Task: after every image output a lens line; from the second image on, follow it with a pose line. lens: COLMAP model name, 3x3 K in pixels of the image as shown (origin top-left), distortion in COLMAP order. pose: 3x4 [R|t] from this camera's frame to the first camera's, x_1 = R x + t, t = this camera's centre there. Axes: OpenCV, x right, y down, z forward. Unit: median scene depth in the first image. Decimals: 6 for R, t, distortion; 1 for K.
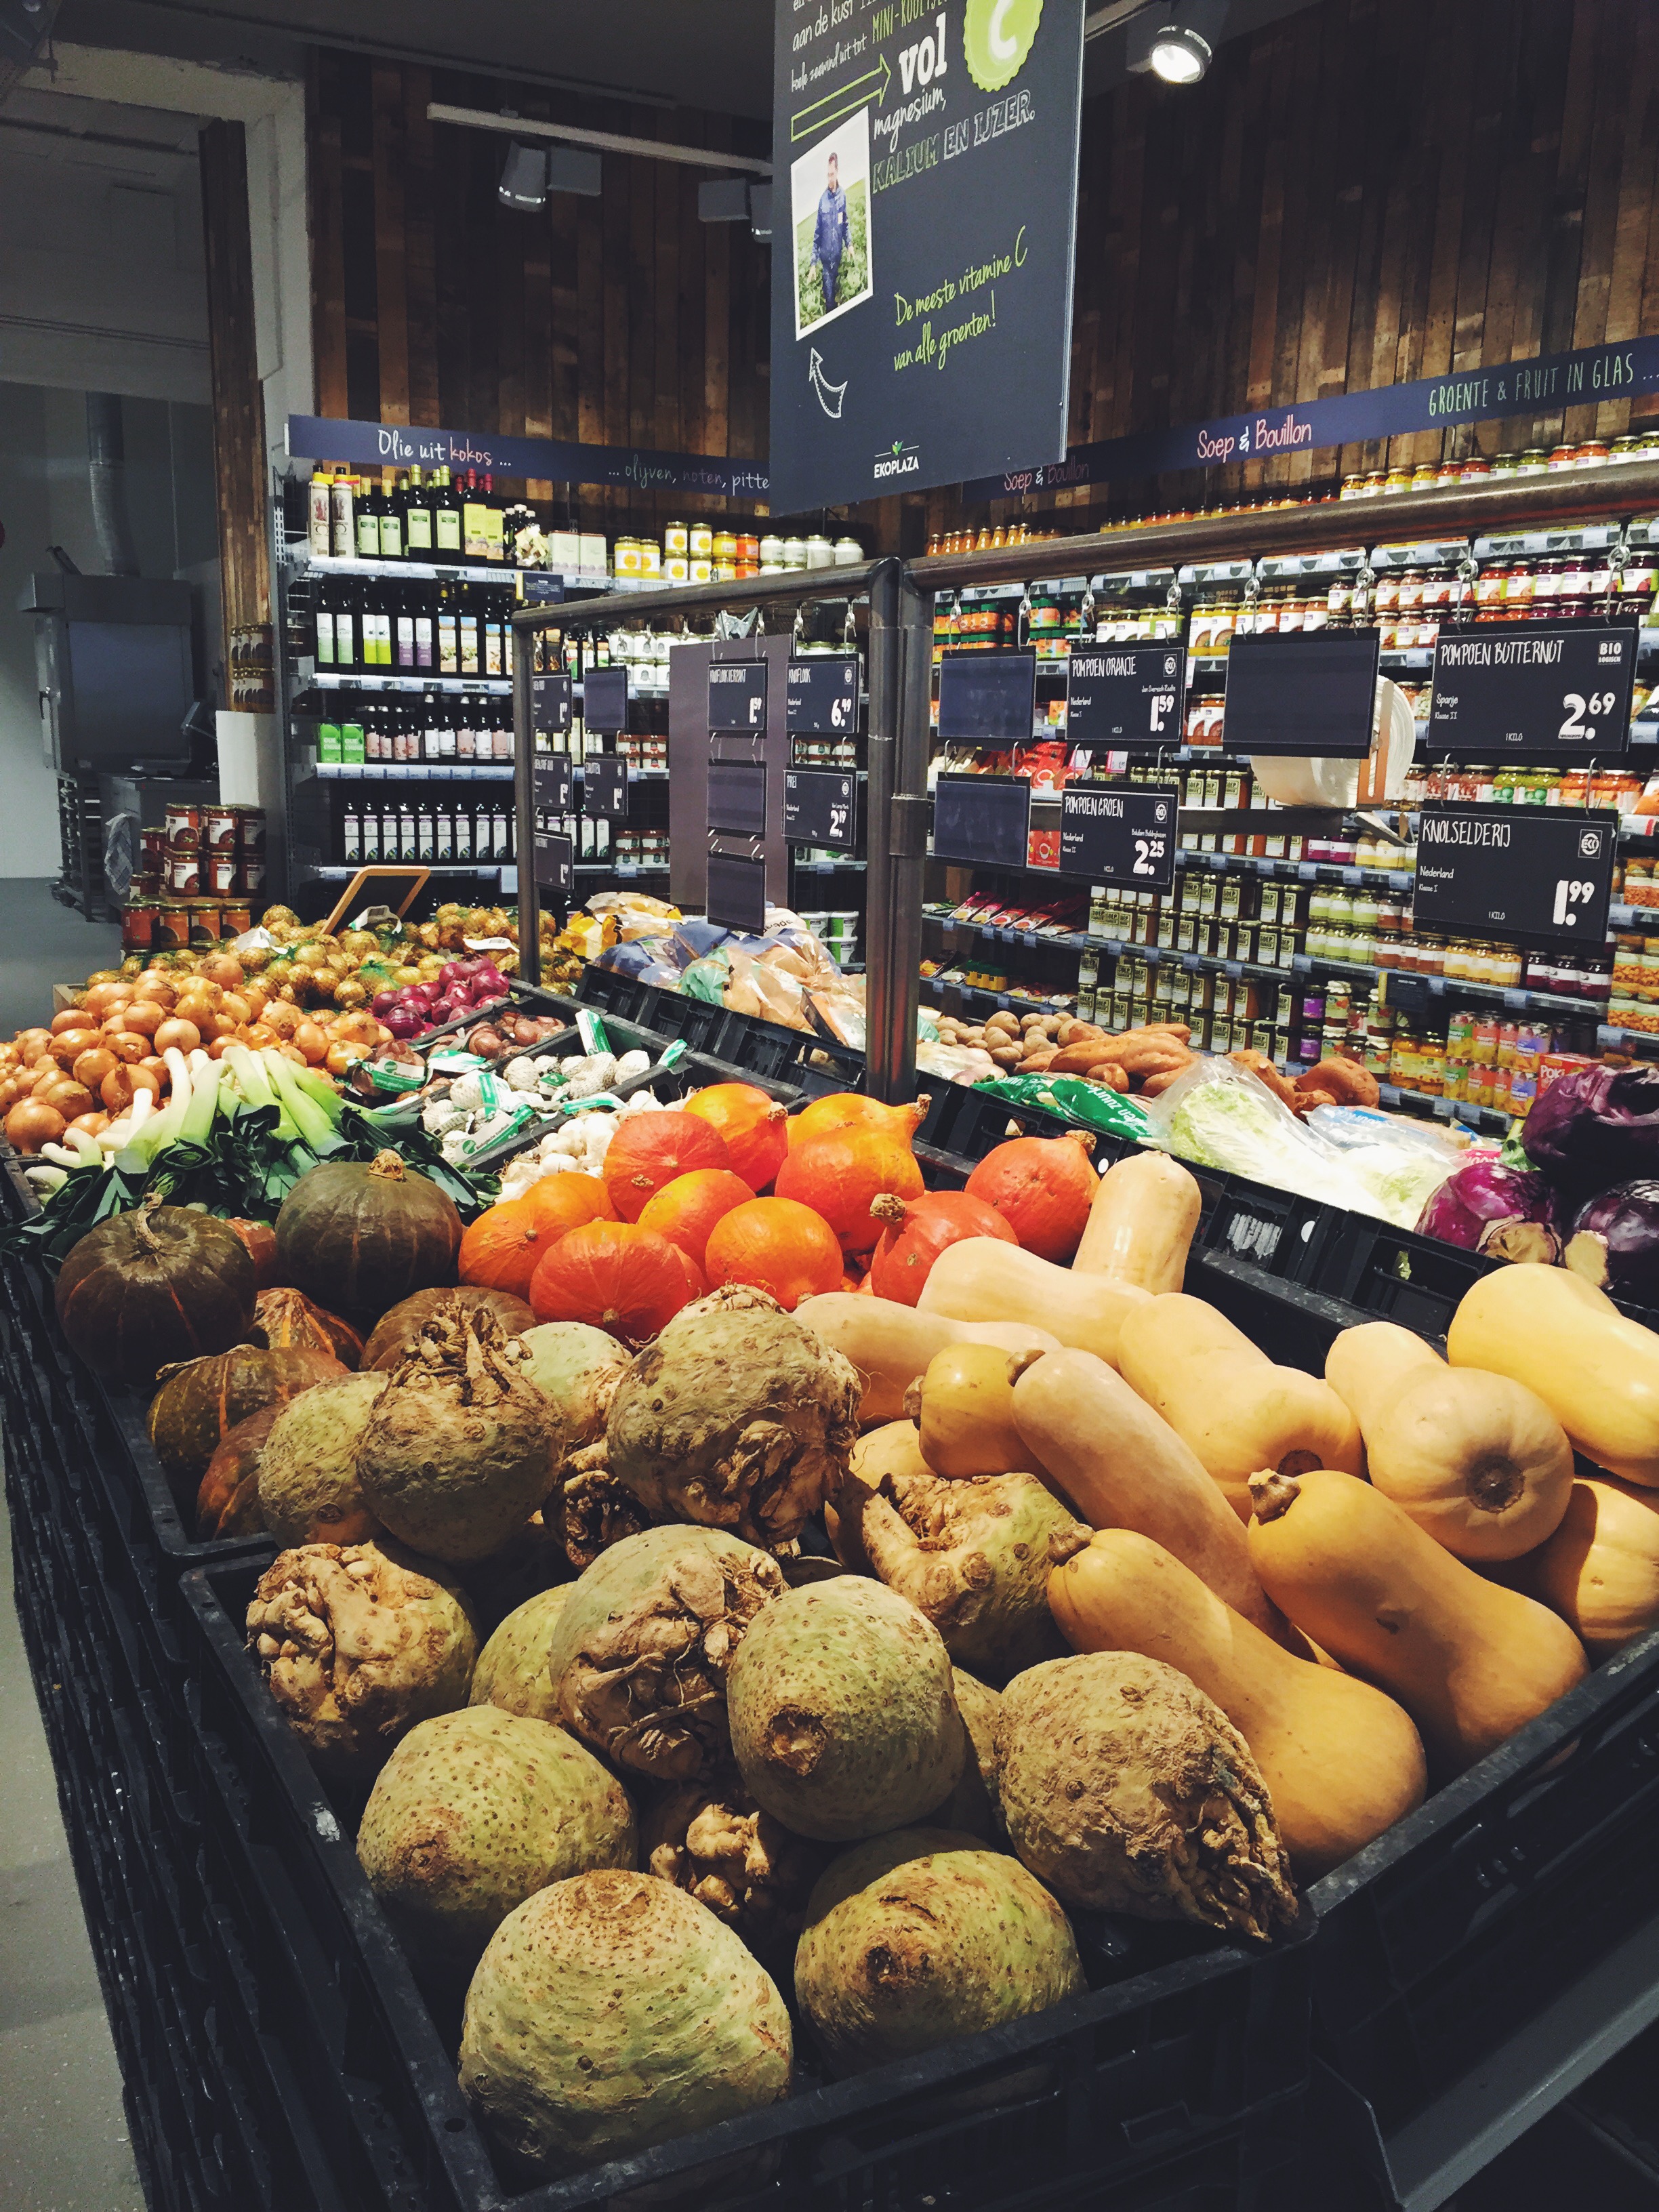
lens RADIAL K [[1912.8, 0, 831.2], [0, 1912.8, 1112.5], [0, 0, 1]] dist [0.080061, -0.098104]
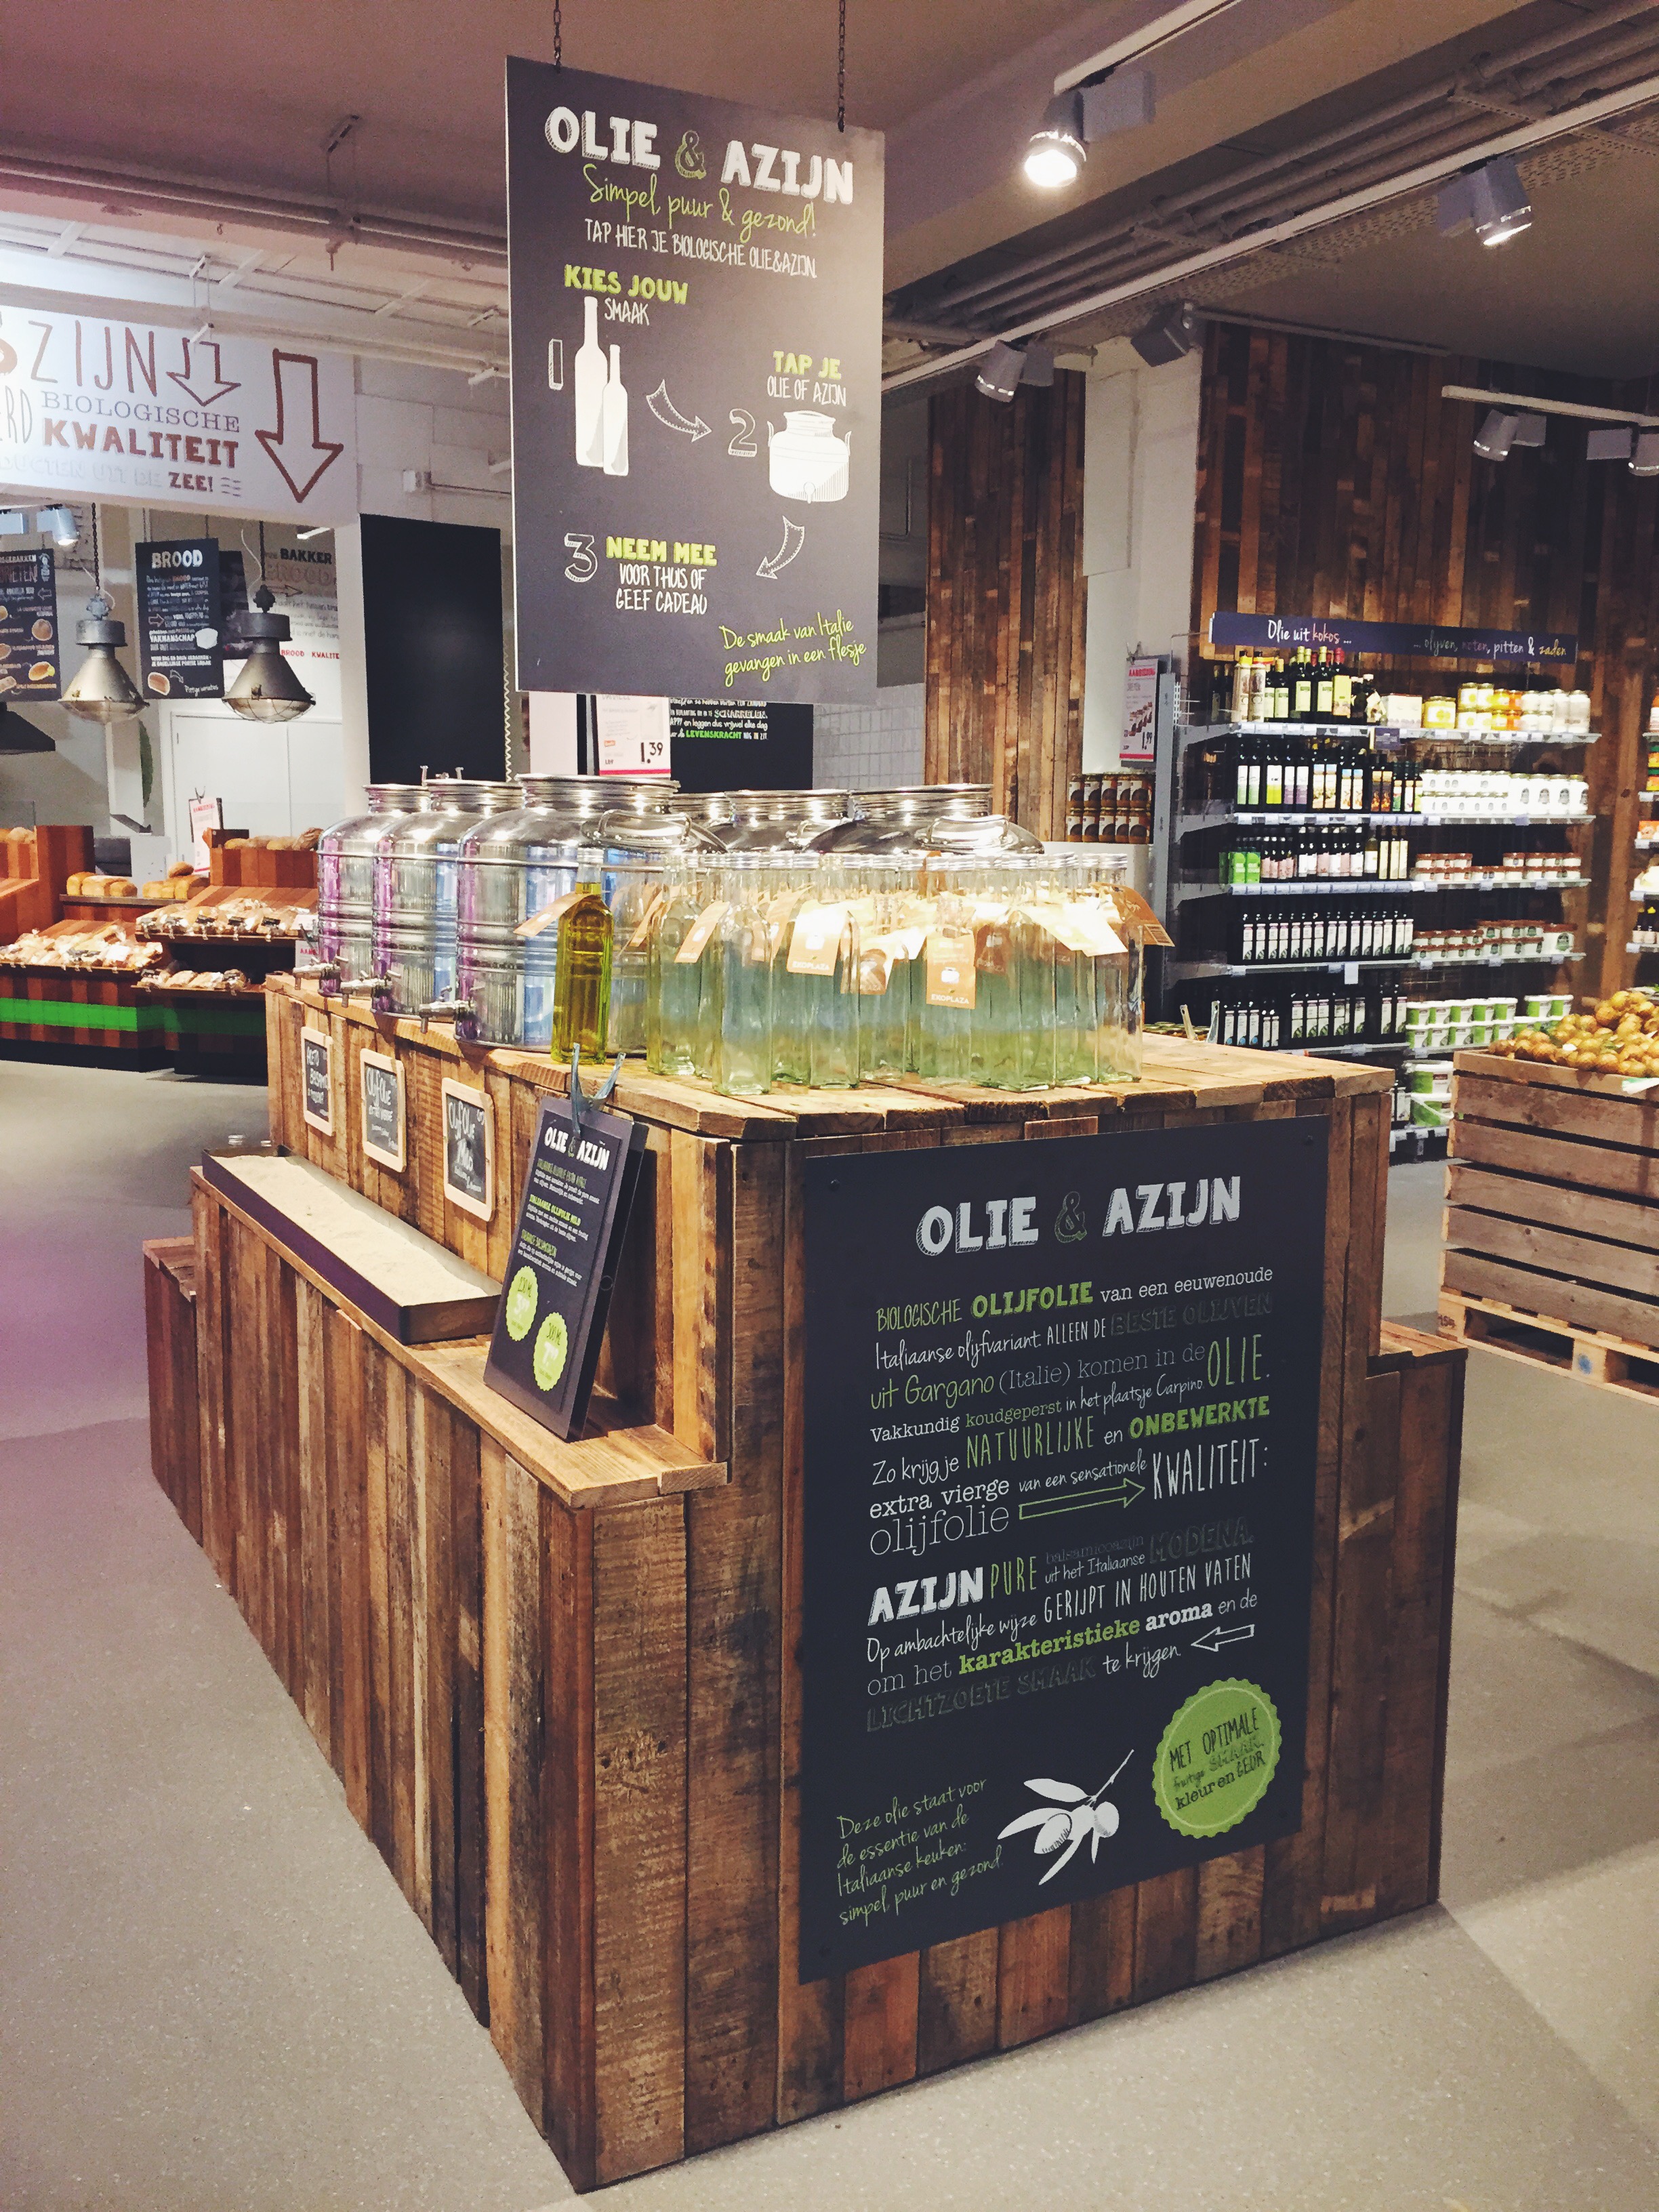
lens RADIAL K [[1912.8, 0, 829.9], [0, 1912.8, 1100.9], [0, 0, 1]] dist [0.080061, -0.098104]
pose [[0.999812, -0.017002, 0.009310, -0.526968], [0.017475, 0.998419, -0.053415, 0.020415], [-0.008388, 0.053568, 0.998529, -0.226788]]
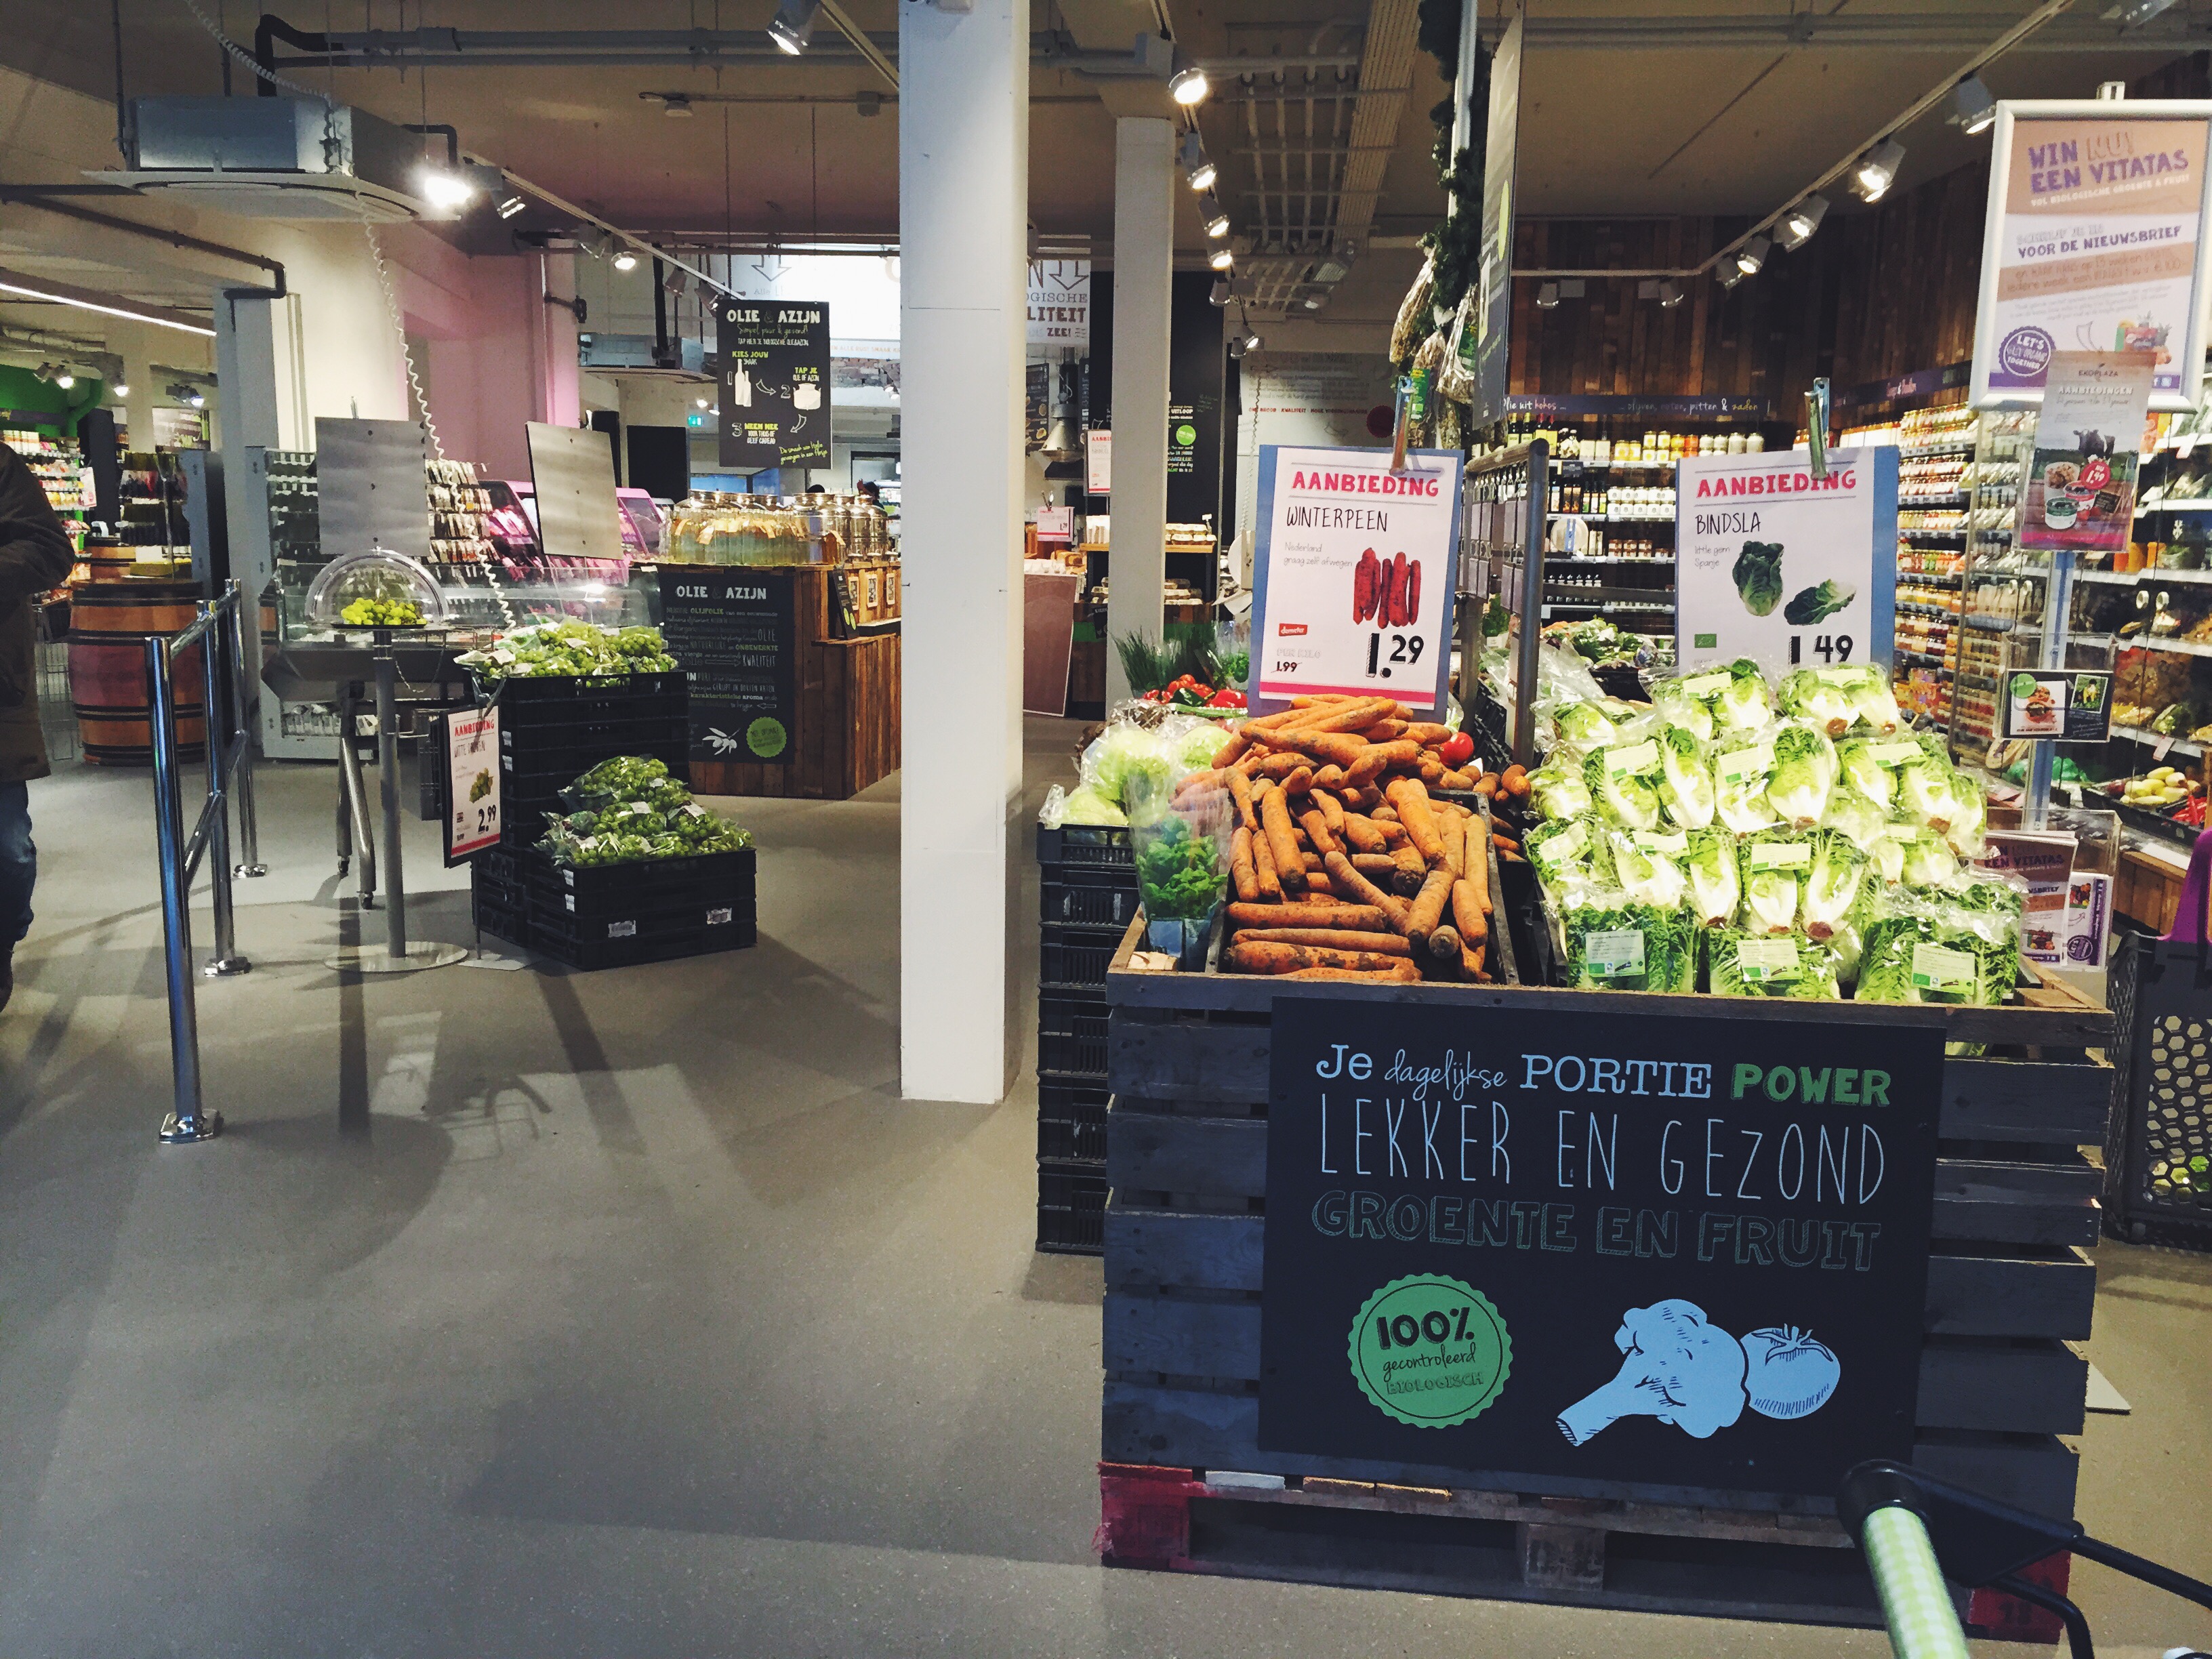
lens RADIAL K [[1912.8, 0, 1101.3], [0, 1912.8, 843.2], [0, 0, 1]] dist [0.080061, -0.098104]
pose [[0.834023, 0.083700, -0.545345, 0.578242], [-0.108143, 0.994053, -0.012820, 0.200482], [0.541028, 0.069668, 0.838114, -0.943994]]
